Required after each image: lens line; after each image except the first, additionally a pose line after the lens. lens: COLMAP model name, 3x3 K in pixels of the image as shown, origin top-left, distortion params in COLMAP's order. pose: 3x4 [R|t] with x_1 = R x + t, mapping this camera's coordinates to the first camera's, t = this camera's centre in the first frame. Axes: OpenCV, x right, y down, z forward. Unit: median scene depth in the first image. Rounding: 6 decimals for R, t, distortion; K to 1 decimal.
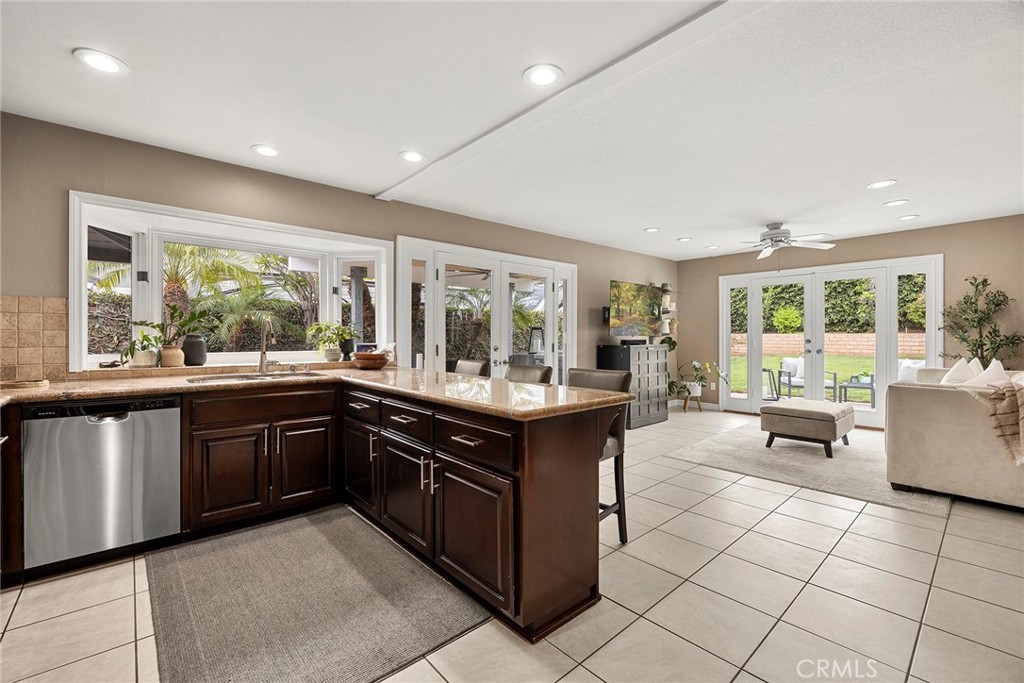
lens RADIAL K [[433.4, 0, 516.9], [0, 433.4, 336.6], [0, 0, 1]] dist [-0.002675, -0.000393]
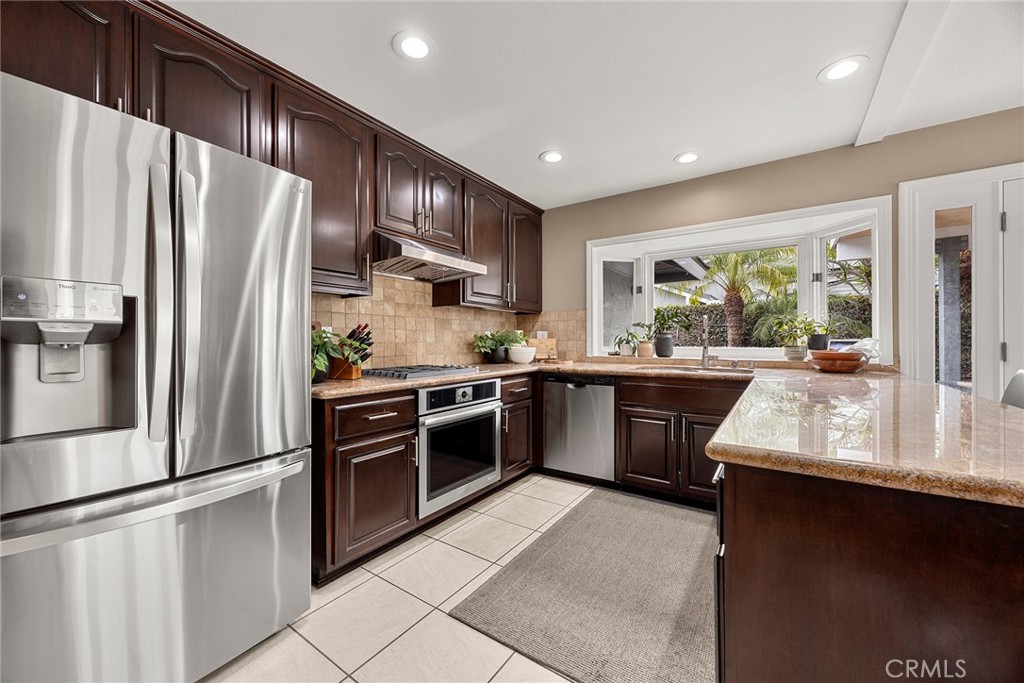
lens RADIAL K [[393.2, 0, 513.5], [0, 393.2, 341.1], [0, 0, 1]] dist [-0.002437, 0.000157]
pose [[0.239024, 0.000076, -0.971014, 0.277086], [0.004304, 0.999990, 0.001138, 0.021116], [0.971004, -0.004451, 0.239021, 0.371511]]
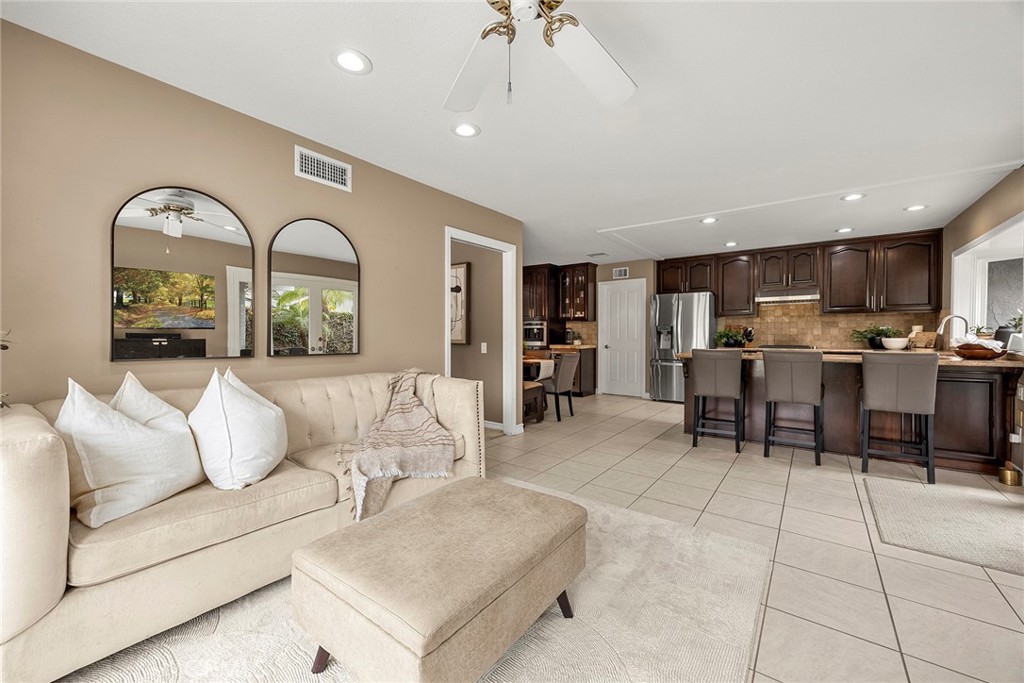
lens RADIAL K [[393.2, 0, 512.2], [0, 393.2, 339.7], [0, 0, 1]] dist [-0.002437, 0.000157]
pose [[-0.983851, 0.002697, -0.178967, 1.136936], [0.000421, 0.999919, 0.012755, 0.026042], [0.178987, 0.012474, -0.983772, 2.229071]]
